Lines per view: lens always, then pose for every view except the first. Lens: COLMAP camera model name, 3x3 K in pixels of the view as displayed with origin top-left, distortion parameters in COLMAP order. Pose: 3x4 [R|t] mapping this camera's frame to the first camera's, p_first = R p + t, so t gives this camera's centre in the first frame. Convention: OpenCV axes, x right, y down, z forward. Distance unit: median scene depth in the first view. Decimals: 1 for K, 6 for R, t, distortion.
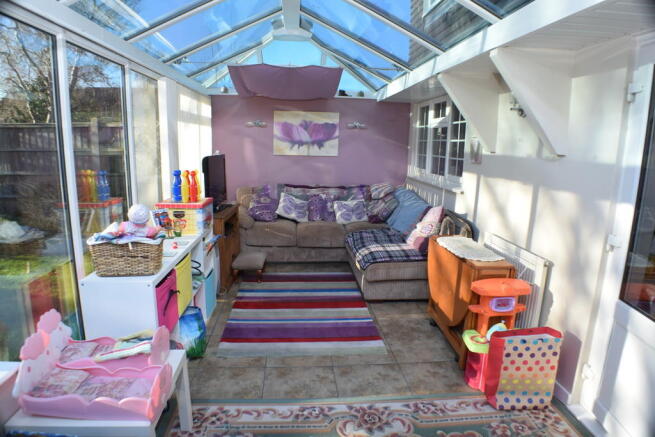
lens RADIAL K [[386.0, 0, 327.5], [0, 386.0, 218.5], [0, 0, 1]] dist [-0.132613, 0.040675]
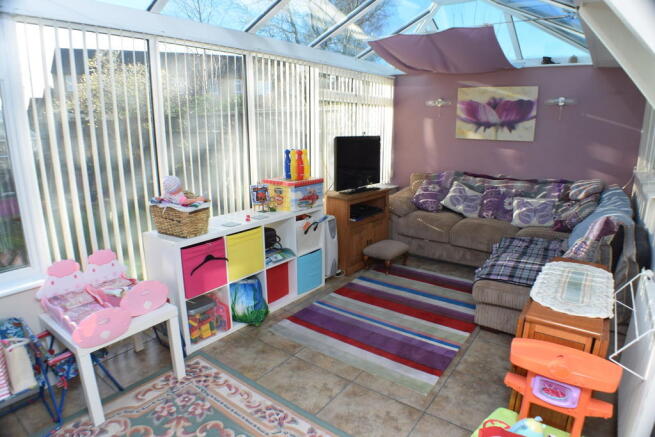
lens RADIAL K [[386.0, 0, 327.5], [0, 386.0, 218.5], [0, 0, 1]] dist [-0.132613, 0.040675]
pose [[0.751982, 0.130899, -0.646056, 0.242655], [-0.107748, 0.991312, 0.075439, -0.017670], [0.650318, 0.012882, 0.759553, 0.159731]]
